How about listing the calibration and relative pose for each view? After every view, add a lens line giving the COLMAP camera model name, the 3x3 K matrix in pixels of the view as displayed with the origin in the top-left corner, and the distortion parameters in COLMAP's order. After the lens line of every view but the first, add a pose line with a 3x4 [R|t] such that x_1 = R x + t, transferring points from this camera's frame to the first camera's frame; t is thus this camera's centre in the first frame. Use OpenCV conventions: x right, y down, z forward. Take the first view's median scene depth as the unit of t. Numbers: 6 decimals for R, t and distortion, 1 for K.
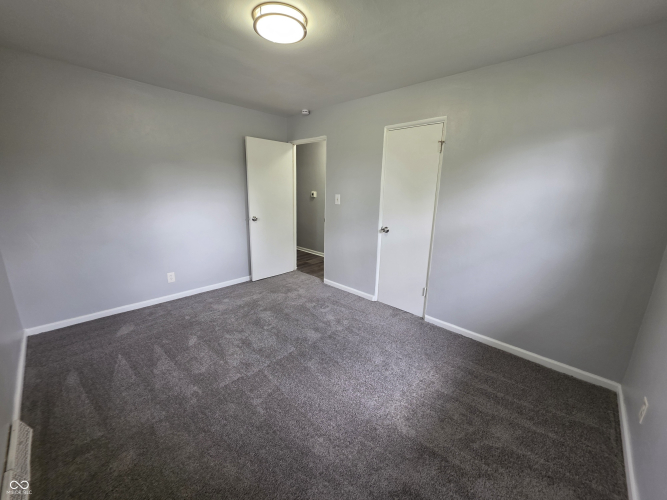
lens RADIAL K [[267.7, 0, 335.1], [0, 267.7, 248.0], [0, 0, 1]] dist [0.000269, -0.000158]
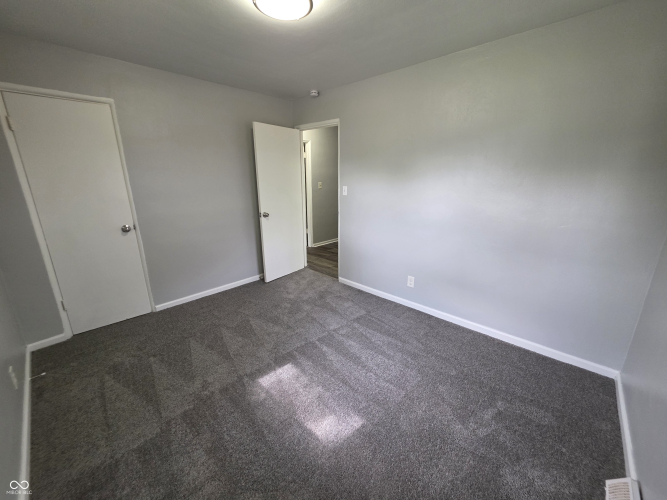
lens RADIAL K [[267.7, 0, 320.0], [0, 267.7, 251.8], [0, 0, 1]] dist [0.000269, -0.000158]
pose [[0.999602, -0.017493, -0.022118, -0.091308], [0.018585, 0.998567, 0.050190, -0.022679], [0.021208, -0.050581, 0.998495, 0.083340]]
